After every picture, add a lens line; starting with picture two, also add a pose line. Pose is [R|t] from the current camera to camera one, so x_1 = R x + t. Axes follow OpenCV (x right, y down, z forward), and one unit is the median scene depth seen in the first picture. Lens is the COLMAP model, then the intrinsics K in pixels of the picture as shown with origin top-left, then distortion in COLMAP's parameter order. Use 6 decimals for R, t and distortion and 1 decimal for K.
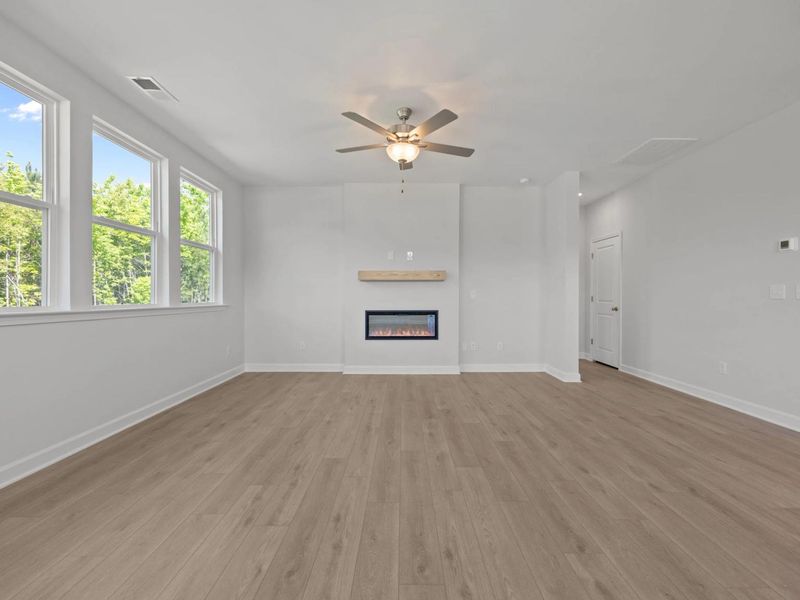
lens RADIAL K [[356.7, 0, 401.9], [0, 356.7, 298.1], [0, 0, 1]] dist [0.002556, 0.000004]
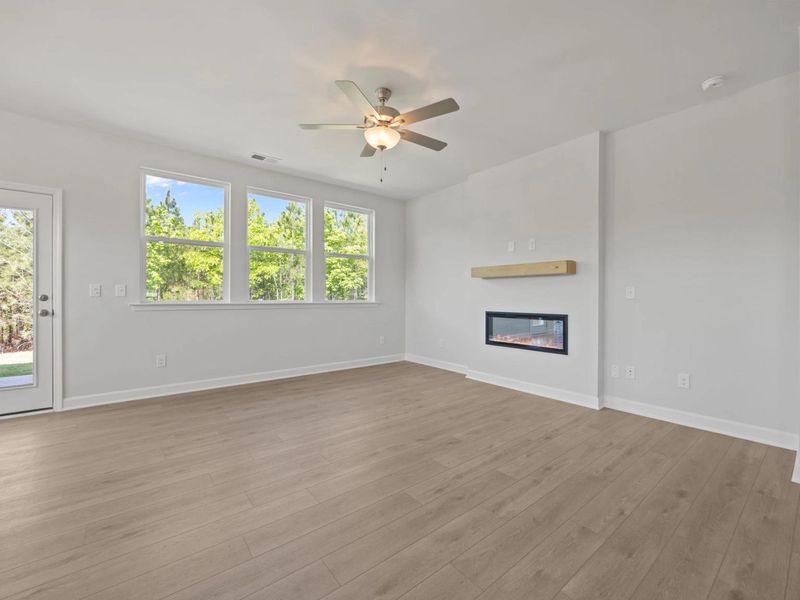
lens RADIAL K [[340.8, 0, 401.1], [0, 340.8, 297.3], [0, 0, 1]] dist [-0.004199, -0.000227]
pose [[0.630689, 0.005709, -0.776015, 0.473213], [-0.007074, 0.999974, 0.001607, -0.000571], [0.776004, 0.004476, 0.630712, 0.326257]]
